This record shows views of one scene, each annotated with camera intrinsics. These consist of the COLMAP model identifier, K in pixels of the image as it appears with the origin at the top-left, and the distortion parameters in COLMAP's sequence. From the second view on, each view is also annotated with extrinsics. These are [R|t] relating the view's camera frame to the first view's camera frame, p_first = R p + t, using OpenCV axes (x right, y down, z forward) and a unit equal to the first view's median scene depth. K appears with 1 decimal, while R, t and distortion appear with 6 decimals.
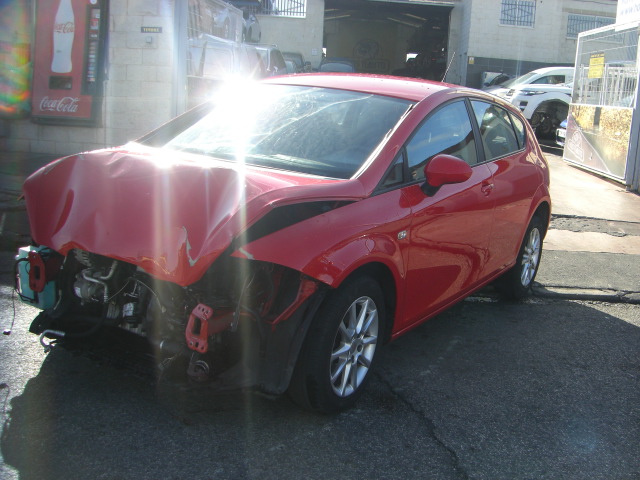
lens RADIAL K [[707.8, 0, 322.3], [0, 707.8, 241.0], [0, 0, 1]] dist [-0.118524, 0.000000]
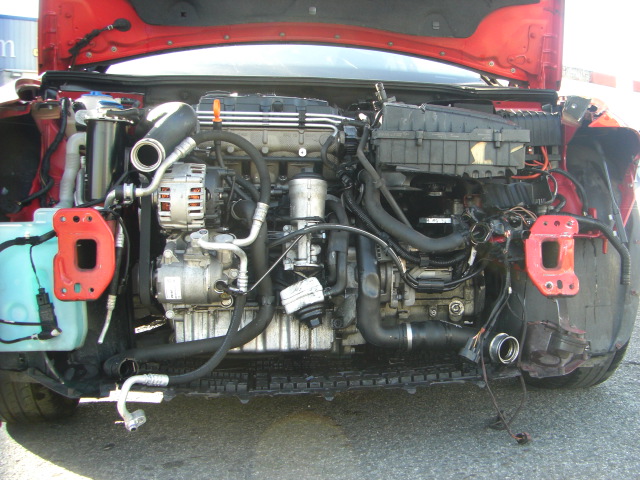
lens RADIAL K [[707.8, 0, 319.4], [0, 707.8, 238.6], [0, 0, 1]] dist [-0.118524, 0.000000]
pose [[0.768027, -0.085063, 0.634743, -0.604643], [0.187007, 0.977730, -0.095249, 0.112196], [-0.612505, 0.191855, 0.766831, 0.589370]]
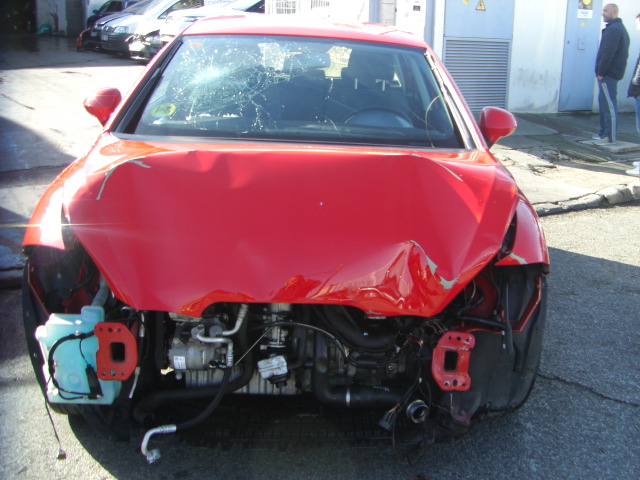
lens RADIAL K [[707.8, 0, 318.2], [0, 707.8, 241.6], [0, 0, 1]] dist [-0.118524, 0.000000]
pose [[0.821415, -0.193231, 0.536599, -0.612058], [0.142295, 0.980537, 0.135273, -0.121270], [-0.552295, -0.034760, 0.832924, 0.376602]]
